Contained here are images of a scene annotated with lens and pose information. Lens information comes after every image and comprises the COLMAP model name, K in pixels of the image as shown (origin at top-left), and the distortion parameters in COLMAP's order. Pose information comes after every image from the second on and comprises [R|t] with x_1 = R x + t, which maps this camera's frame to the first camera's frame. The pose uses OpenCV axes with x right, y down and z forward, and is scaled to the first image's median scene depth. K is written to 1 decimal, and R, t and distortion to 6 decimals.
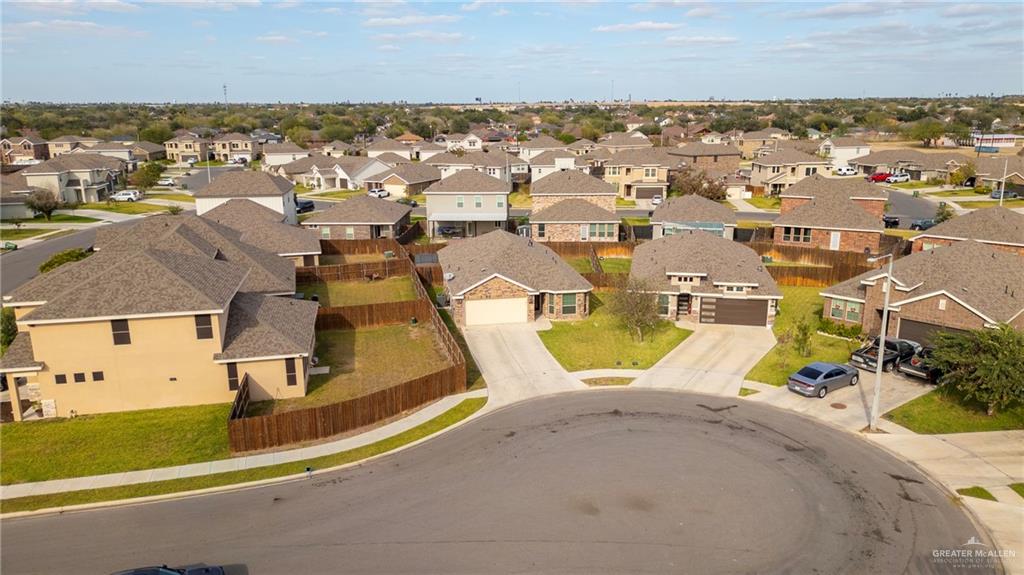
lens RADIAL K [[710.2, 0, 513.1], [0, 710.2, 288.0], [0, 0, 1]] dist [-0.006362, -0.001907]
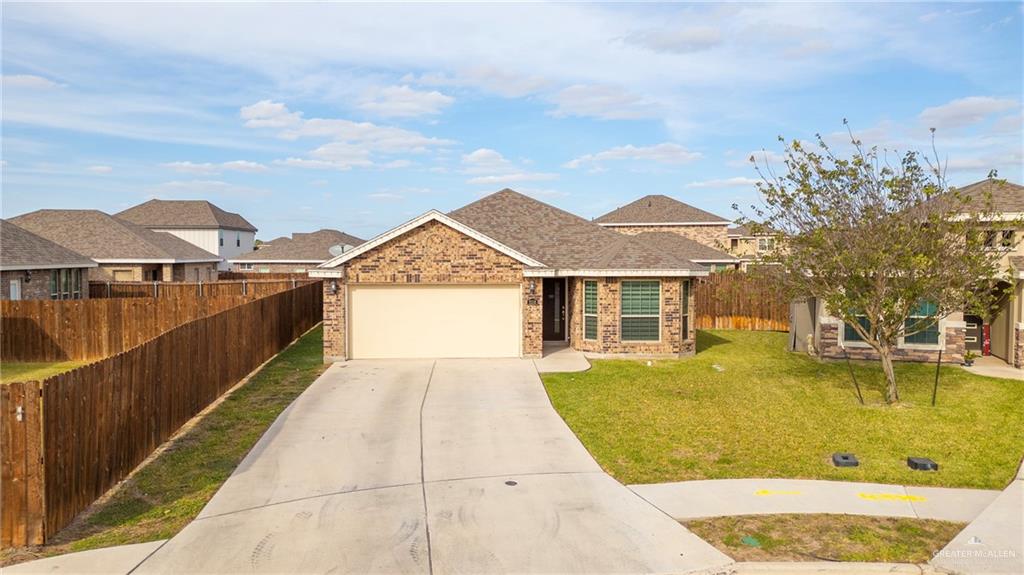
lens RADIAL K [[710.2, 0, 510.4], [0, 710.2, 287.6], [0, 0, 1]] dist [-0.006362, -0.001907]
pose [[0.992249, 0.013398, -0.123541, 0.058422], [-0.038829, 0.977818, -0.205824, 0.088484], [0.118043, 0.209026, 0.970760, 0.644708]]
